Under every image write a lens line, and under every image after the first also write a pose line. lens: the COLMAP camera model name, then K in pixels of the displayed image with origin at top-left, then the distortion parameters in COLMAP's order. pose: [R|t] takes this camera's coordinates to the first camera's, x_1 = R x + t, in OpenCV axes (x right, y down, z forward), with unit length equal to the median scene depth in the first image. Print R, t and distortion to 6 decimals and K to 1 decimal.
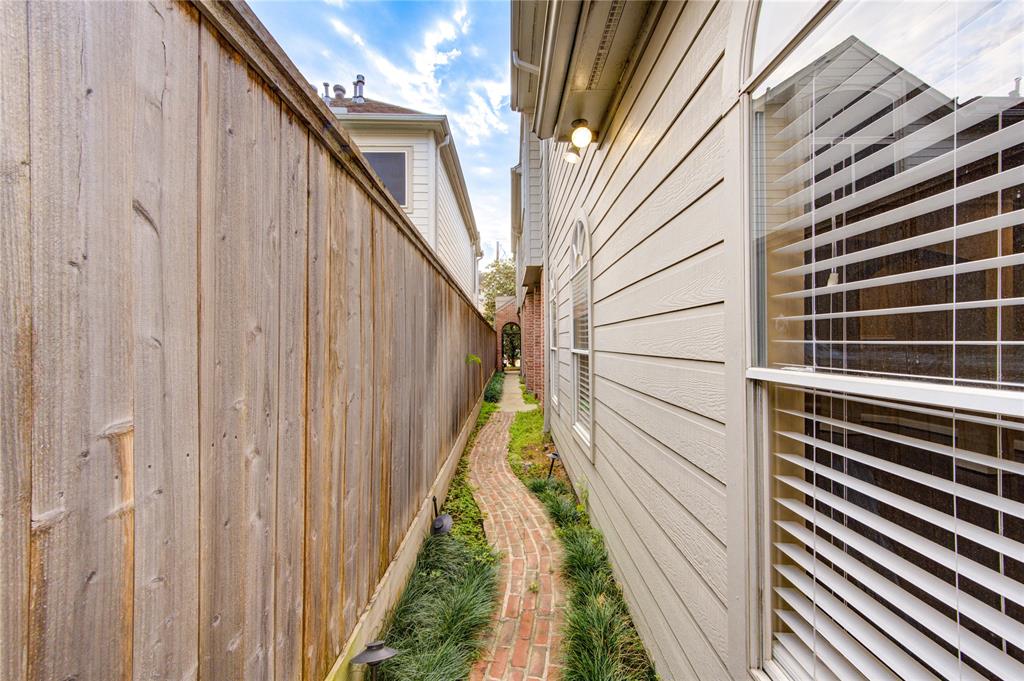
lens RADIAL K [[398.7, 0, 513.1], [0, 398.7, 340.7], [0, 0, 1]] dist [-0.000994, 0.001355]
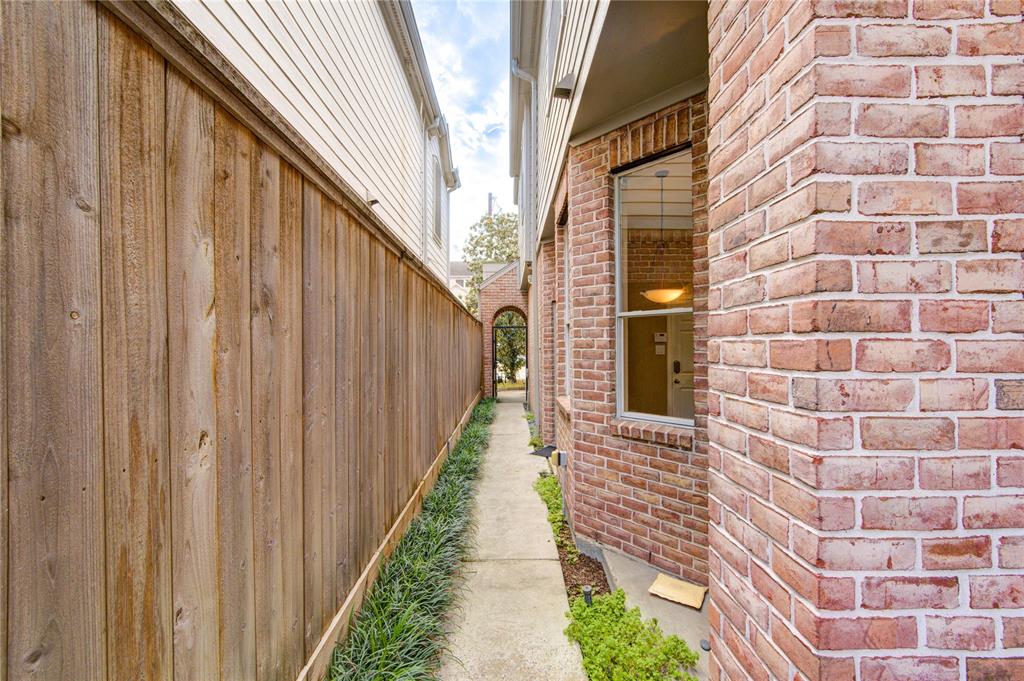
lens RADIAL K [[398.7, 0, 511.8], [0, 398.7, 345.3], [0, 0, 1]] dist [-0.000994, 0.001355]
pose [[0.999996, 0.002747, -0.000581, -0.007358], [-0.002741, 0.999948, 0.009840, 0.012292], [0.000608, -0.009839, 0.999951, 2.719277]]
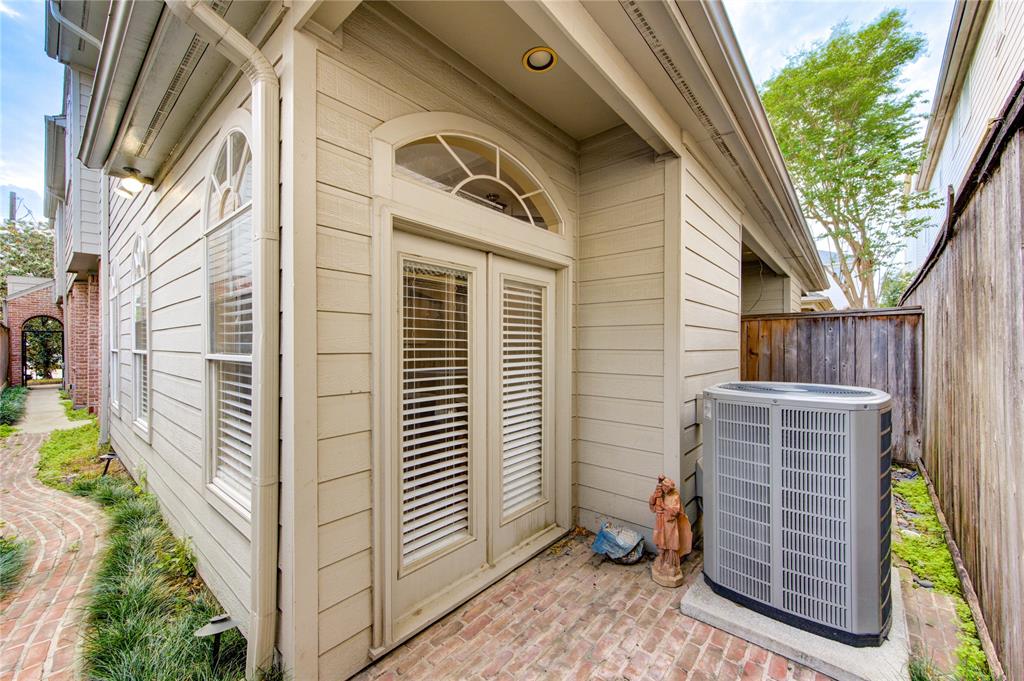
lens RADIAL K [[398.7, 0, 513.5], [0, 398.7, 343.2], [0, 0, 1]] dist [-0.000994, 0.001355]
pose [[0.649955, 0.007264, 0.759938, -0.002956], [-0.006848, 0.999970, -0.003701, -0.000210], [-0.759942, -0.002798, 0.649985, -0.526436]]
